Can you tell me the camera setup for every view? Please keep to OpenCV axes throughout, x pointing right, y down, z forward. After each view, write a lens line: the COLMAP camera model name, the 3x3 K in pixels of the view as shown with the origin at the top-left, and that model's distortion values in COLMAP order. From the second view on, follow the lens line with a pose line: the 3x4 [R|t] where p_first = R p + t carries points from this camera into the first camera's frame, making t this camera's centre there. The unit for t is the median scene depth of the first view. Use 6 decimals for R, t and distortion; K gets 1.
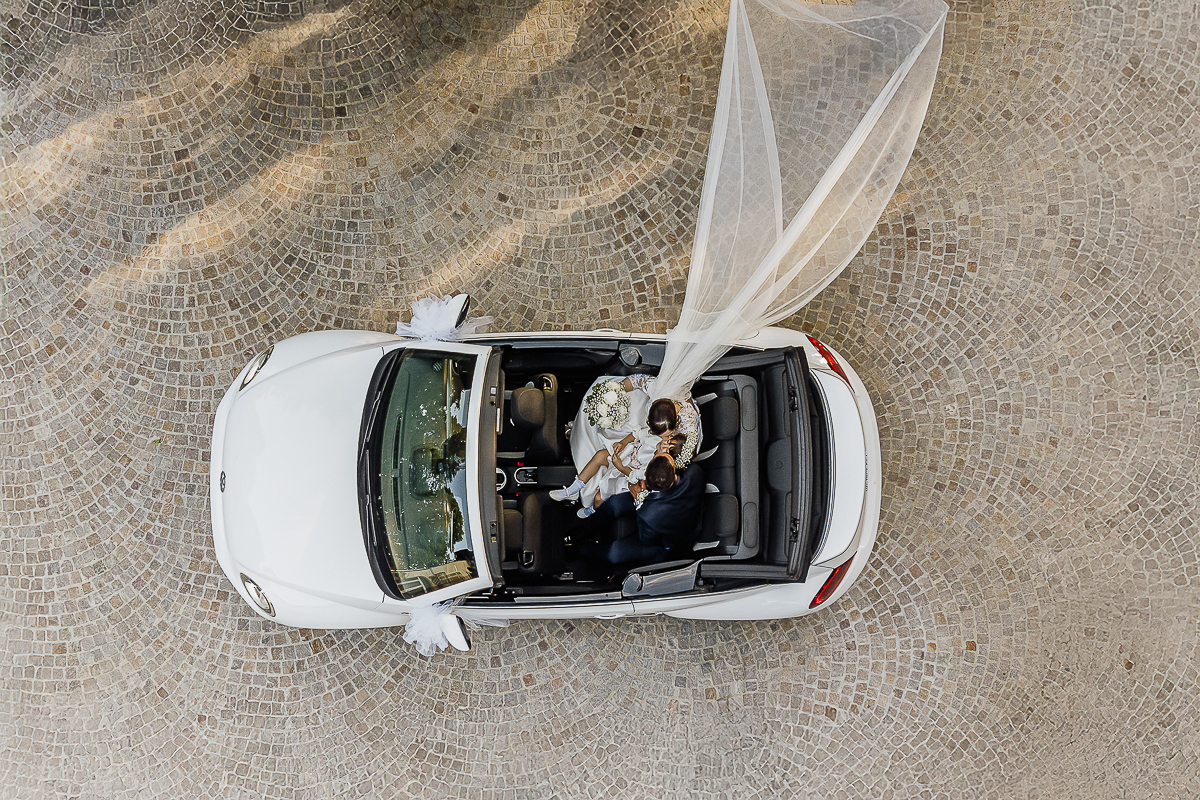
lens RADIAL K [[947.2, 0, 600.0], [0, 947.2, 400.0], [0, 0, 1]] dist [0.007222, 0.047937]
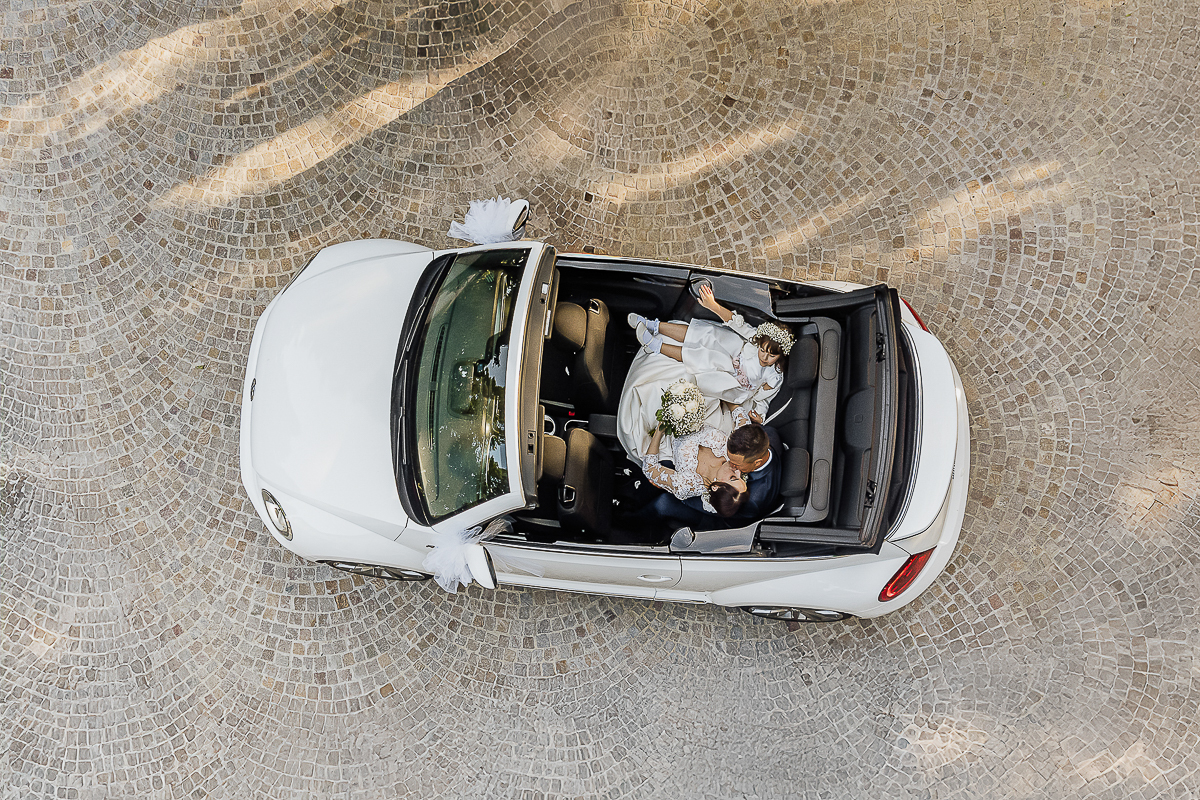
lens RADIAL K [[947.2, 0, 600.0], [0, 947.2, 400.0], [0, 0, 1]] dist [0.007222, 0.047937]
pose [[0.993598, 0.085433, -0.073919, 0.008597], [-0.088933, 0.995001, -0.045426, 0.079926], [0.069668, 0.051709, 0.996229, 0.069284]]
